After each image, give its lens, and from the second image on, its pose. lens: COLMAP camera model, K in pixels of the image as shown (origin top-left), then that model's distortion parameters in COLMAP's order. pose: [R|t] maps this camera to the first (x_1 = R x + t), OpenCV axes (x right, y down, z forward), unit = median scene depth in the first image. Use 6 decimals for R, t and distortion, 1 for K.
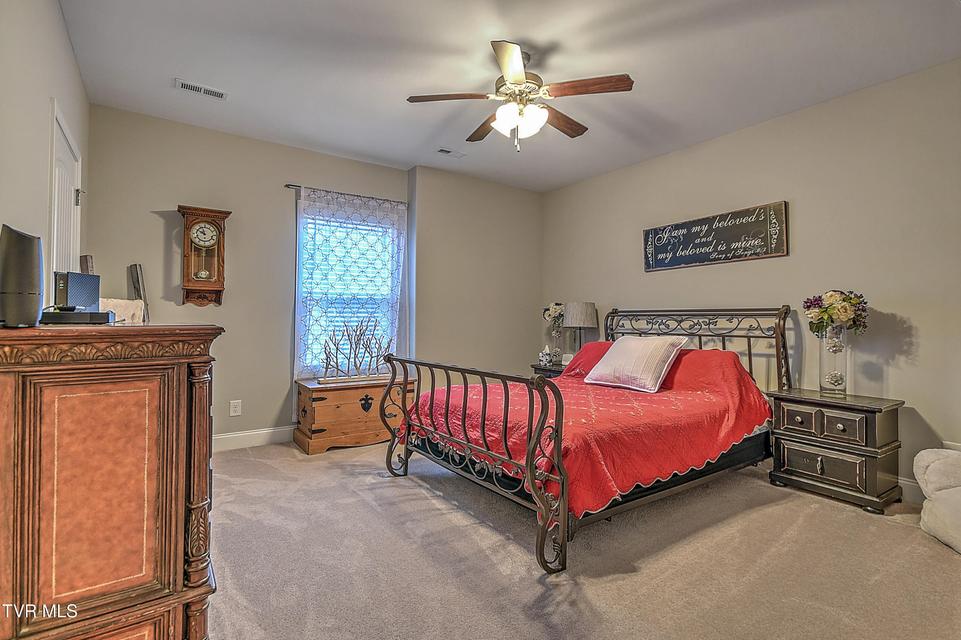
lens RADIAL K [[437.8, 0, 480.5], [0, 437.8, 320.0], [0, 0, 1]] dist [0.014100, -0.000008]
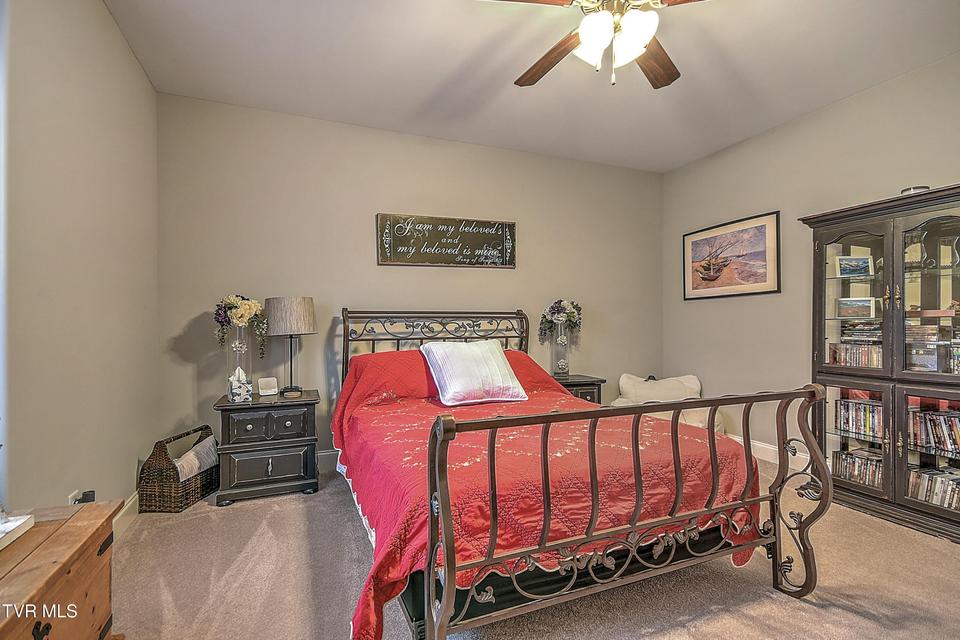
lens RADIAL K [[454.4, 0, 482.3], [0, 454.4, 319.9], [0, 0, 1]] dist [0.020006, 0.000102]
pose [[0.244763, -0.007846, 0.969551, -0.488903], [0.001859, 0.999969, 0.007623, -0.013301], [-0.969581, -0.000064, 0.244770, 0.715791]]
